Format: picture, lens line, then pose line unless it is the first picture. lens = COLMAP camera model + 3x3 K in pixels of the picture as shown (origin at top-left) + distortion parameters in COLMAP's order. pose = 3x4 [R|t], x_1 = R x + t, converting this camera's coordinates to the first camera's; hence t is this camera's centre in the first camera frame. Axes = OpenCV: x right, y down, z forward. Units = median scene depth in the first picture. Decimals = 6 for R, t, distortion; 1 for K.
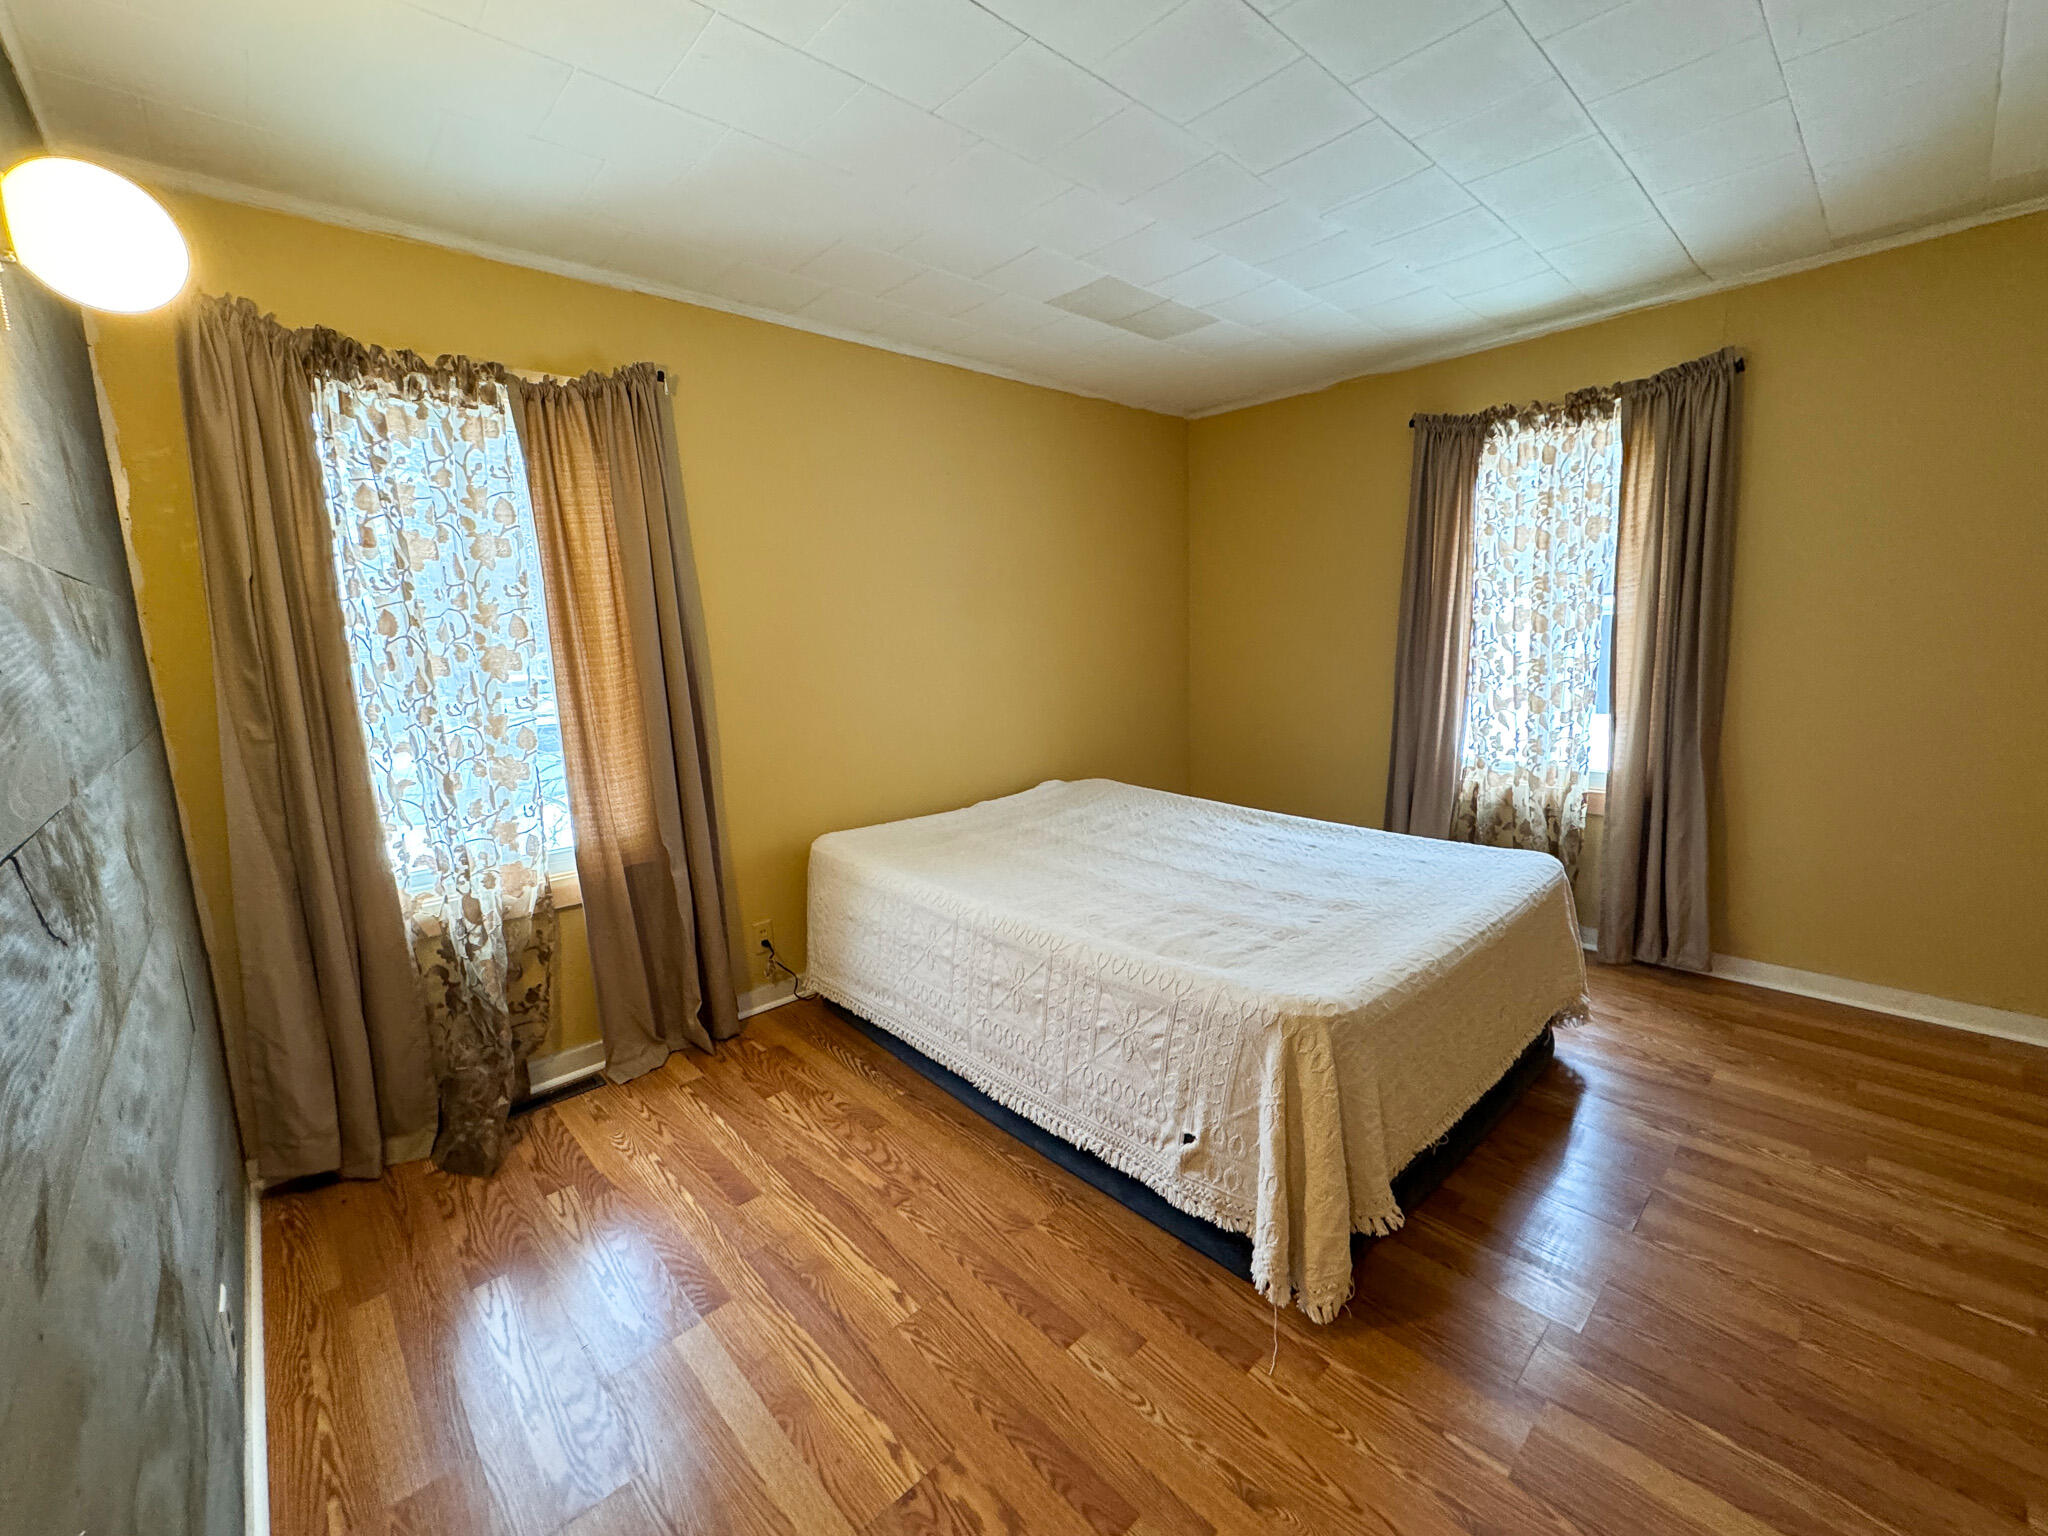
lens RADIAL K [[842.8, 0, 1024.0], [0, 842.8, 768.0], [0, 0, 1]] dist [0.000855, 0.000149]
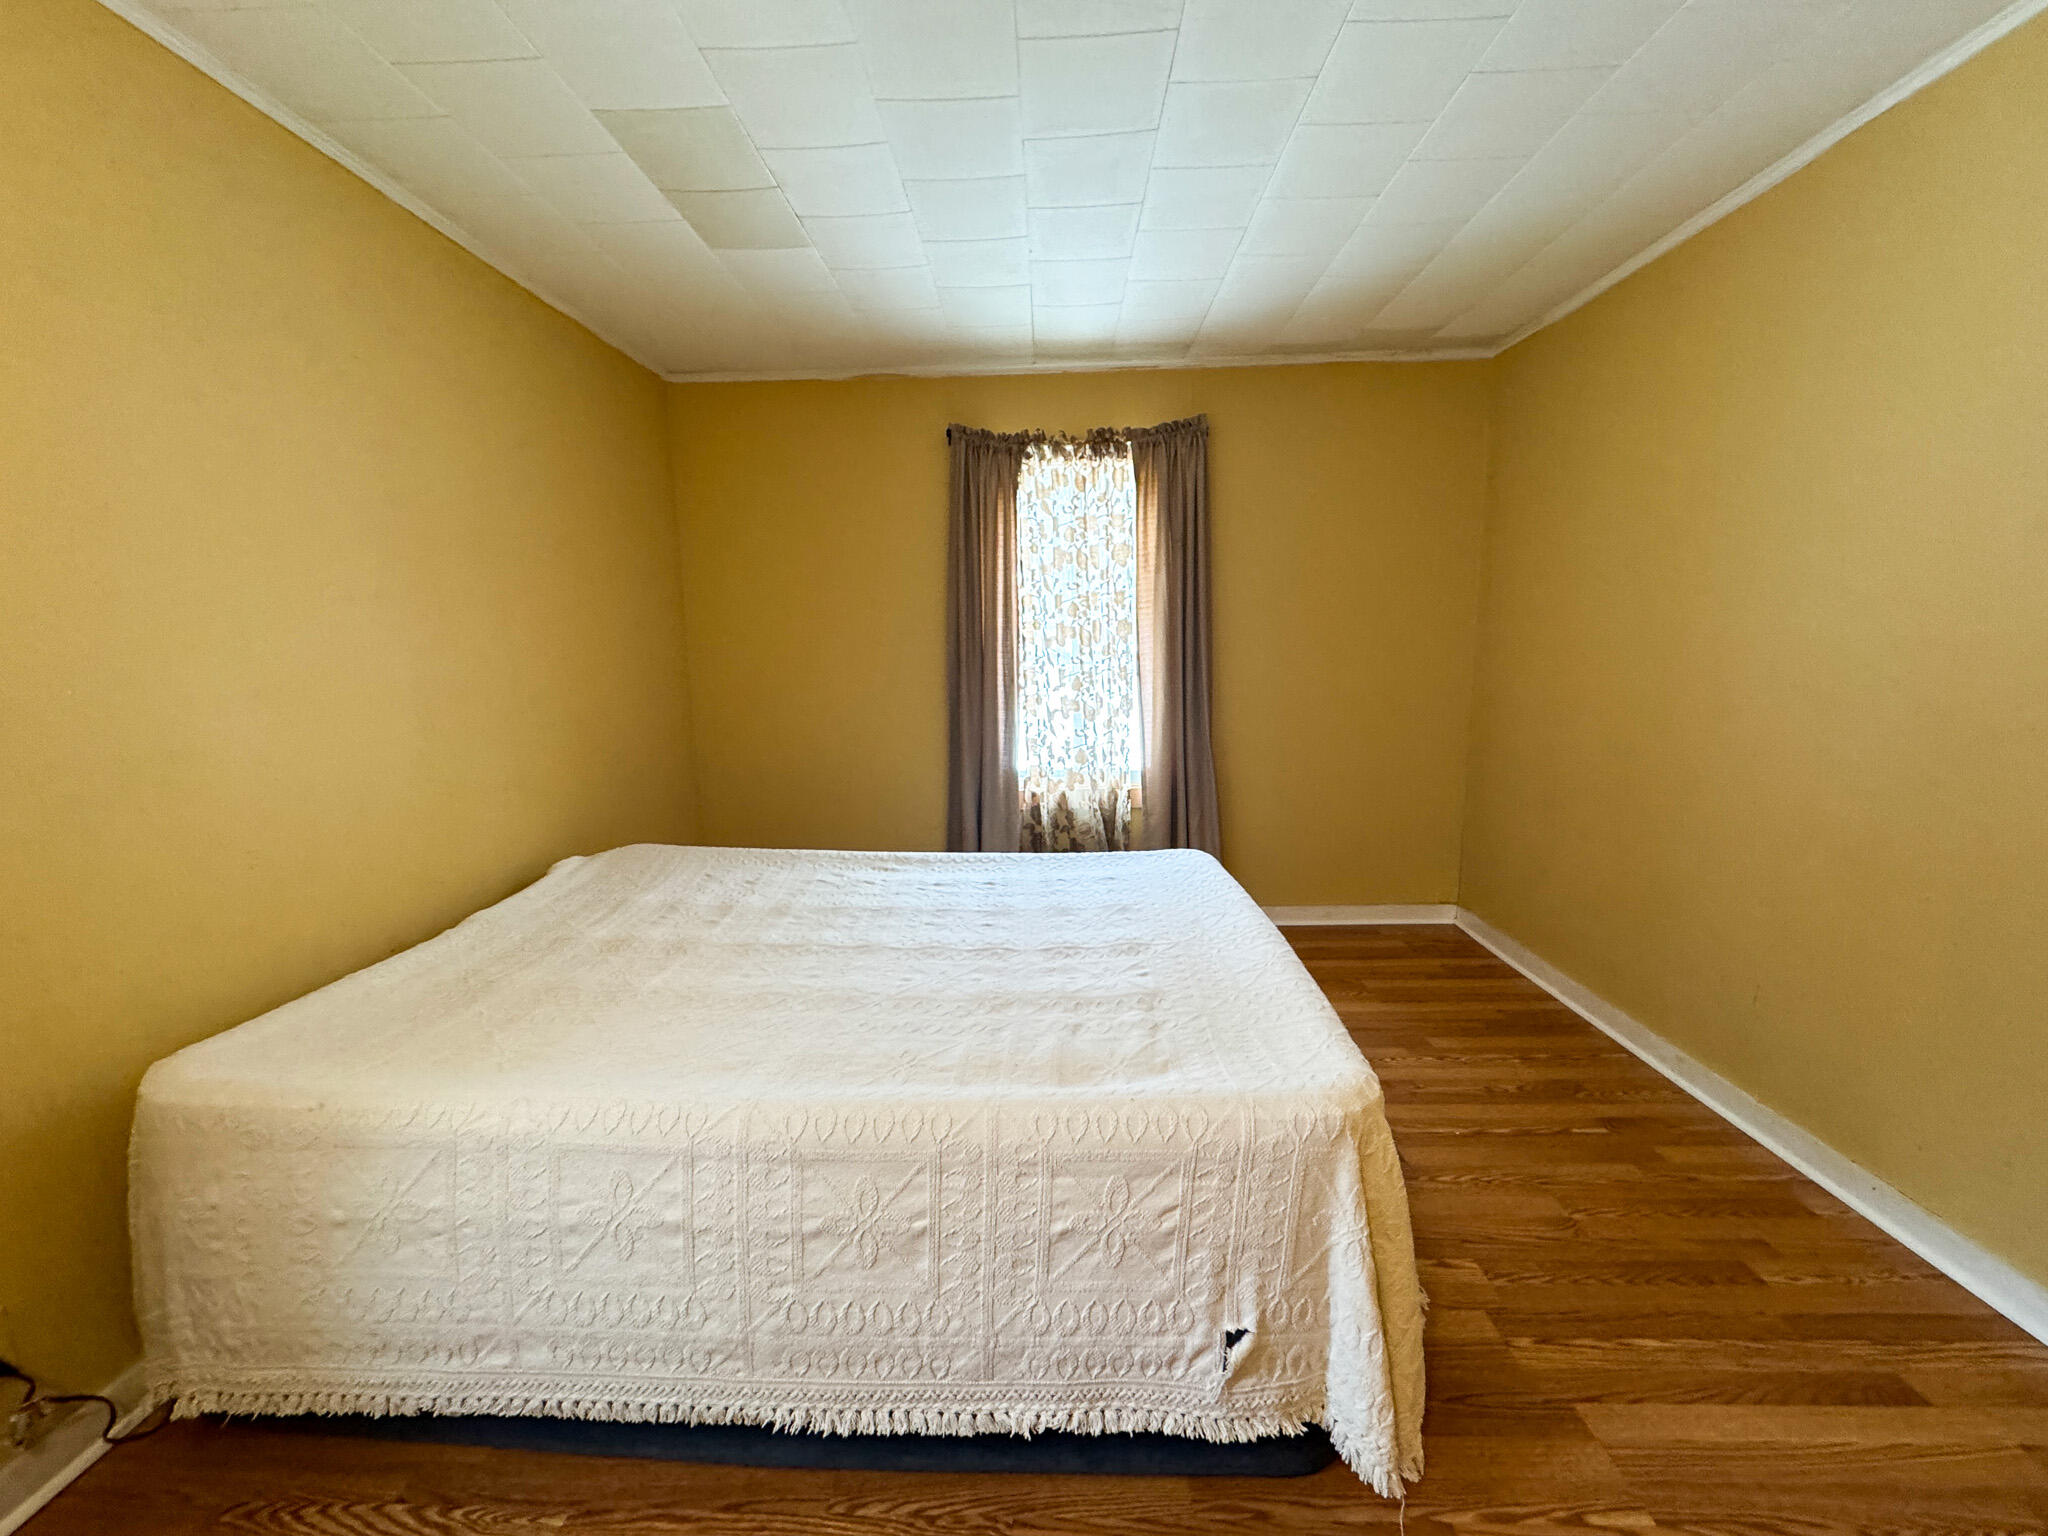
lens RADIAL K [[814.1, 0, 1024.0], [0, 814.1, 768.0], [0, 0, 1]] dist [-0.000450, -0.000245]
pose [[0.705407, -0.090247, 0.703034, -0.271477], [0.111620, 0.993629, 0.015554, -0.044734], [-0.699958, 0.067500, 0.710987, 0.459634]]
